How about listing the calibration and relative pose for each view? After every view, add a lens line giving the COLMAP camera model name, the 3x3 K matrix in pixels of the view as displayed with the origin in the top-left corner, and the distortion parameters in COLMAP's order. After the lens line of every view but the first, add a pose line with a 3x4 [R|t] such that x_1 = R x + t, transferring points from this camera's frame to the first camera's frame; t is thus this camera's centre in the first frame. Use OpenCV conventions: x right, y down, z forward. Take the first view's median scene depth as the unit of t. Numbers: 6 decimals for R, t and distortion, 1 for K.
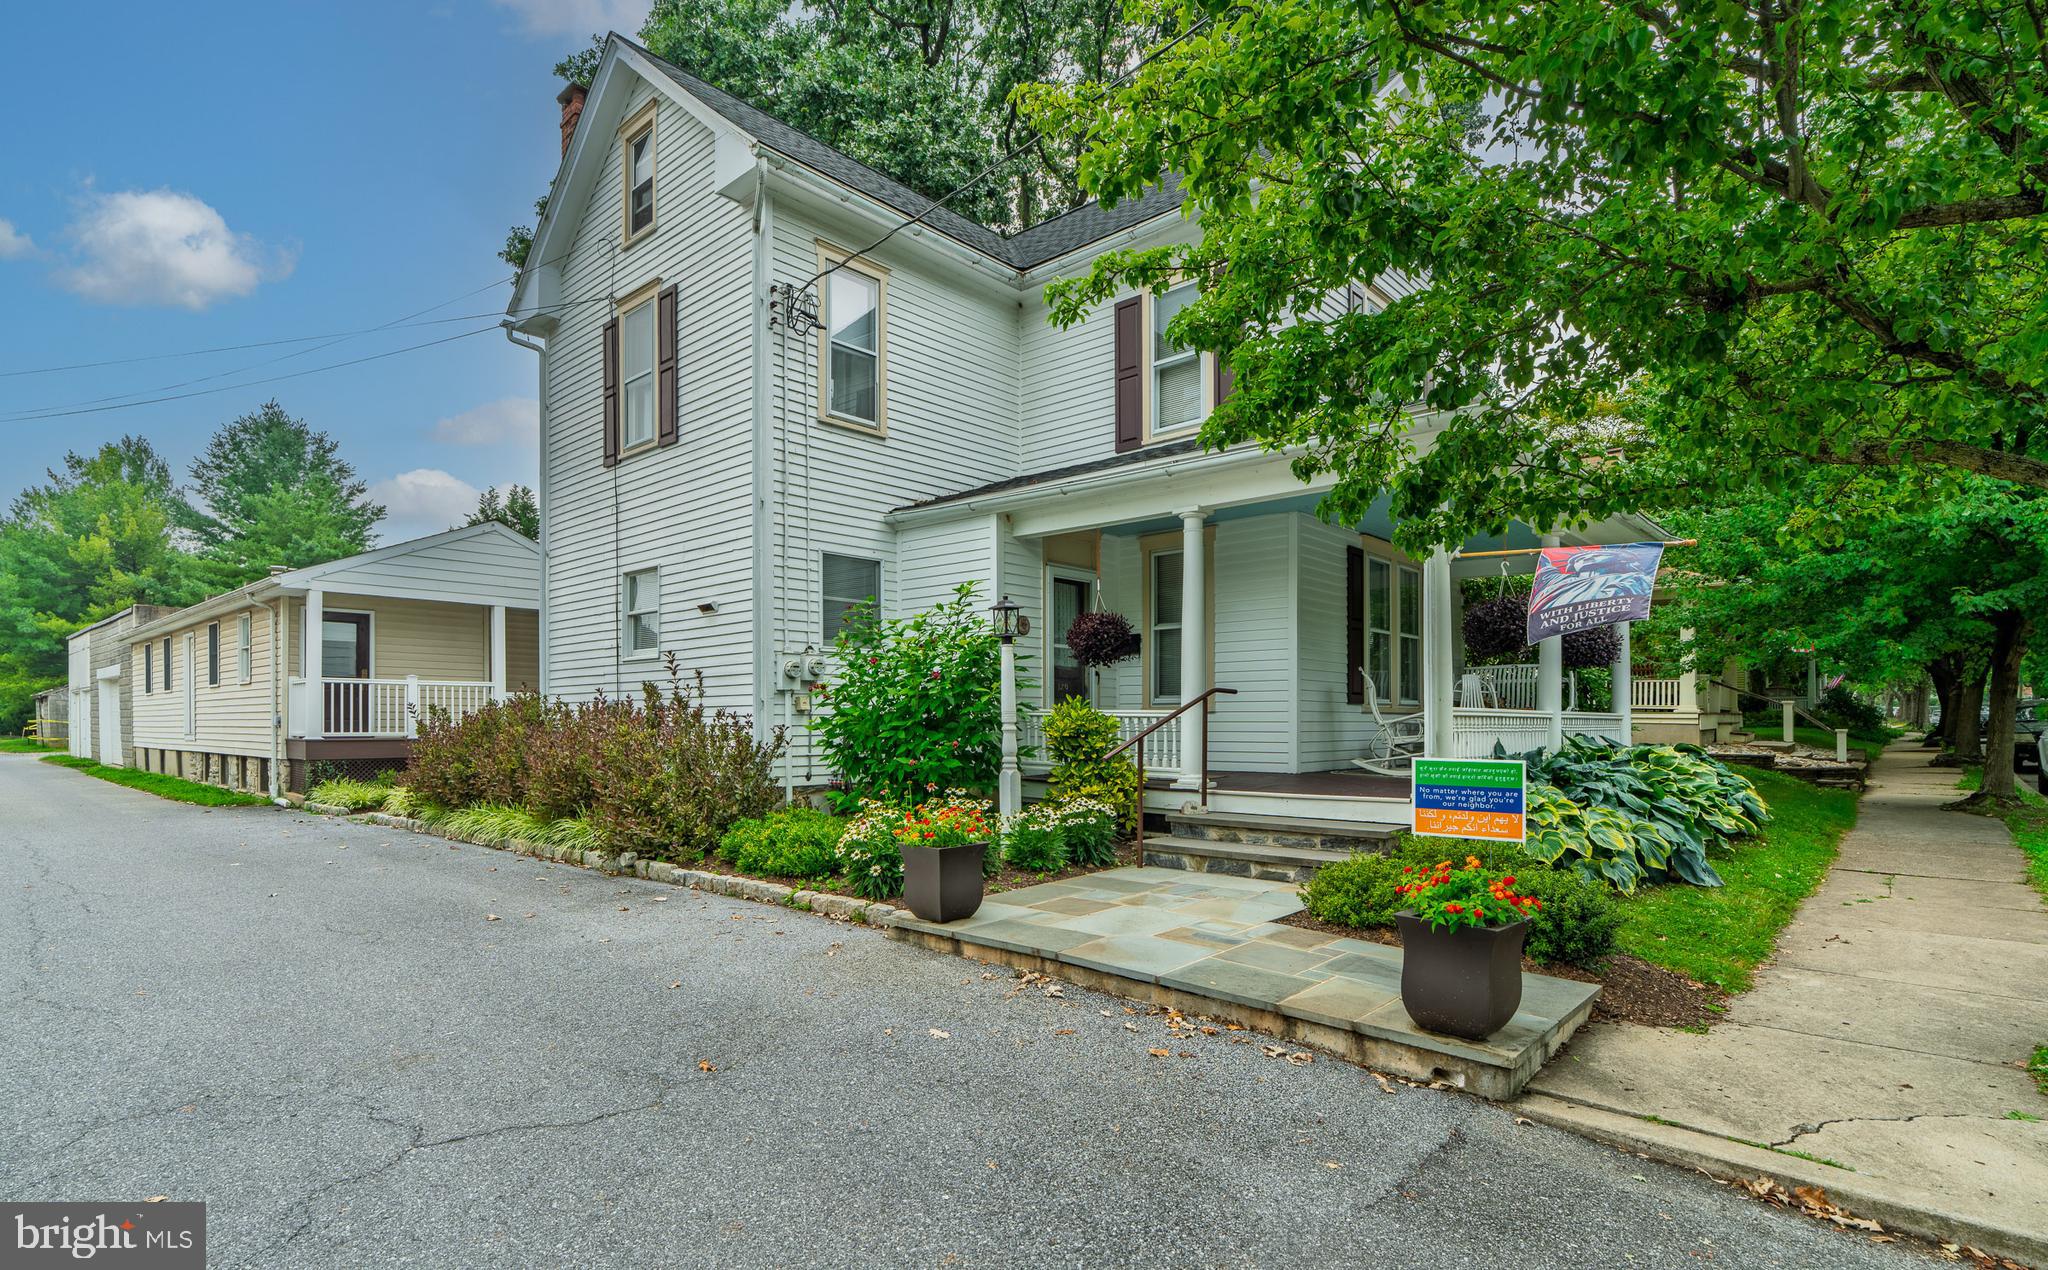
lens RADIAL K [[1005.2, 0, 981.5], [0, 1005.2, 728.6], [0, 0, 1]] dist [-0.000145, 0.001593]
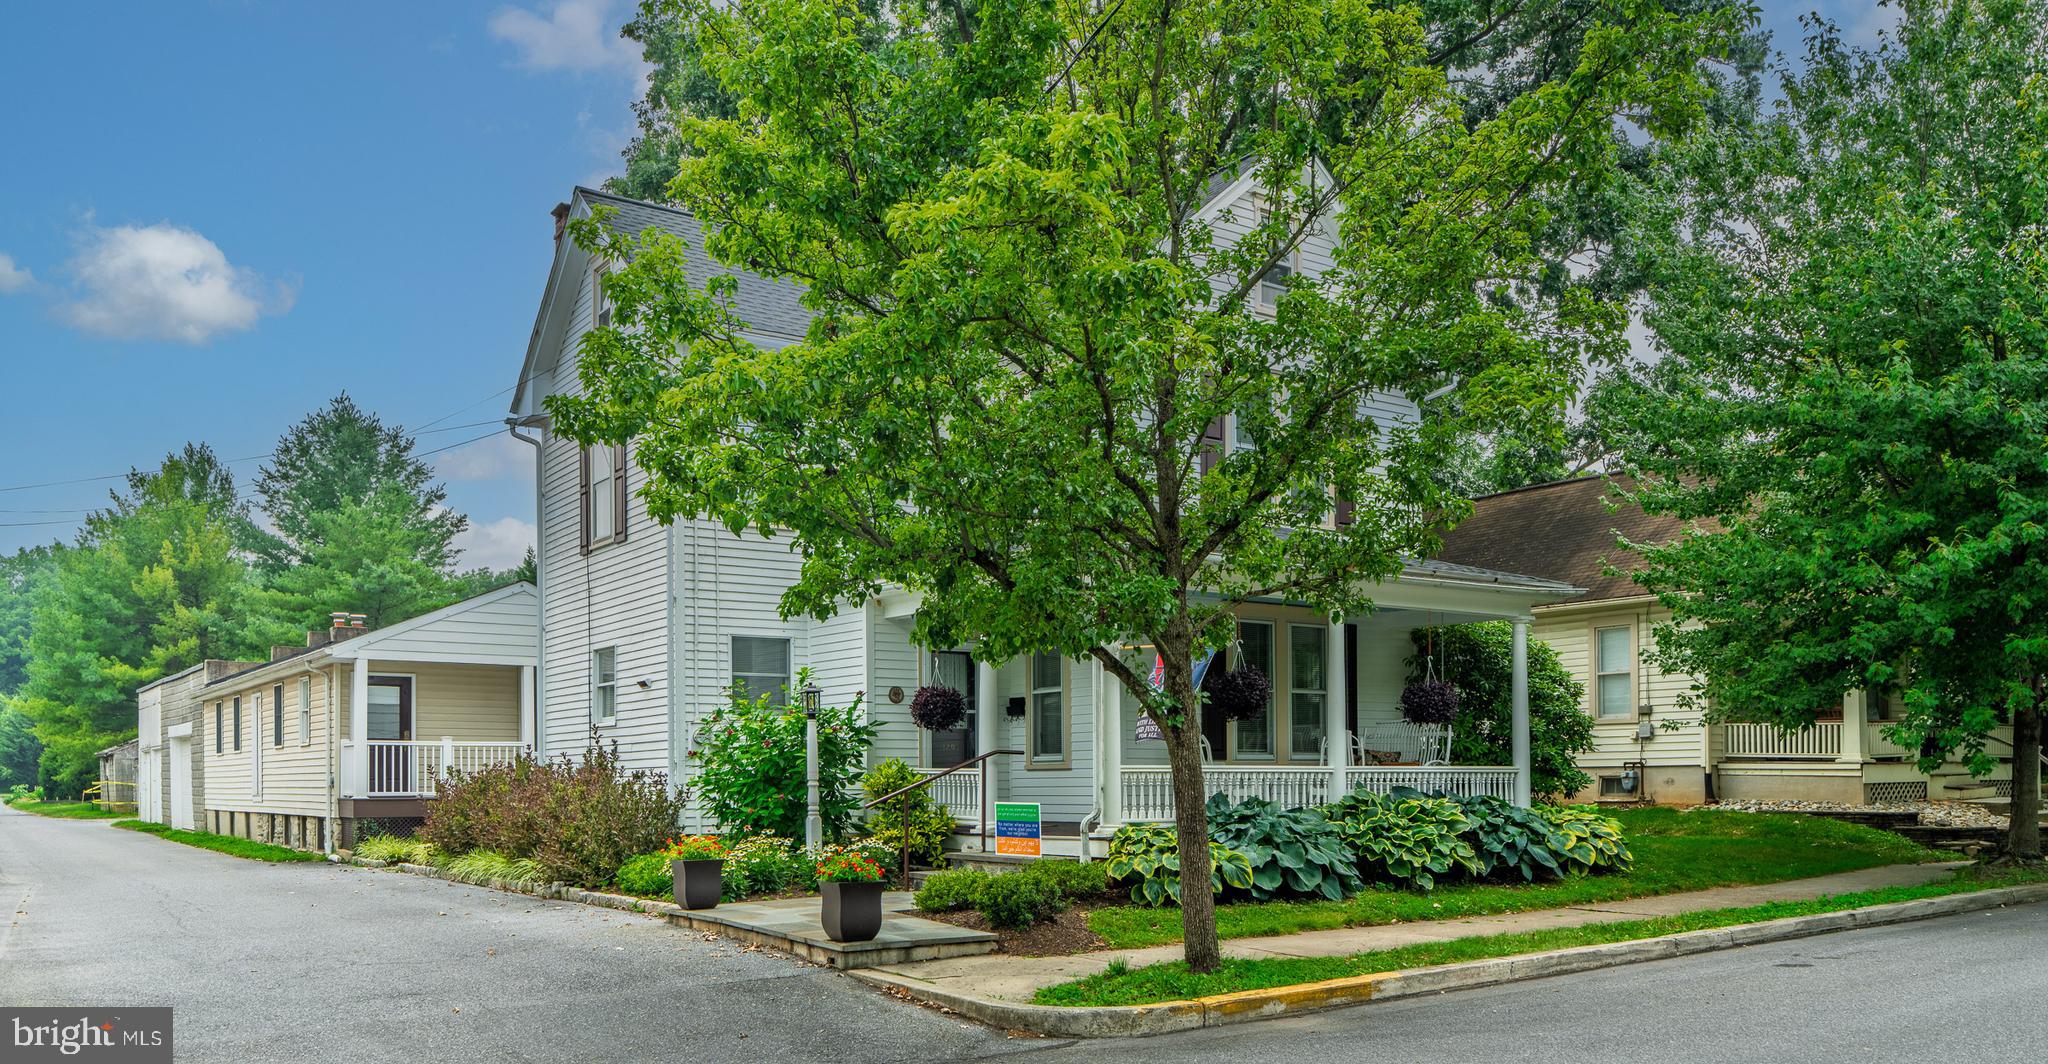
lens RADIAL K [[1560.5, 0, 1024.8], [0, 1560.5, 776.2], [0, 0, 1]] dist [0.002516, -0.004132]
pose [[0.978511, -0.005897, -0.206109, 0.299185], [0.004280, 0.999956, -0.008292, 0.003104], [0.206149, 0.007232, 0.978494, -0.387148]]
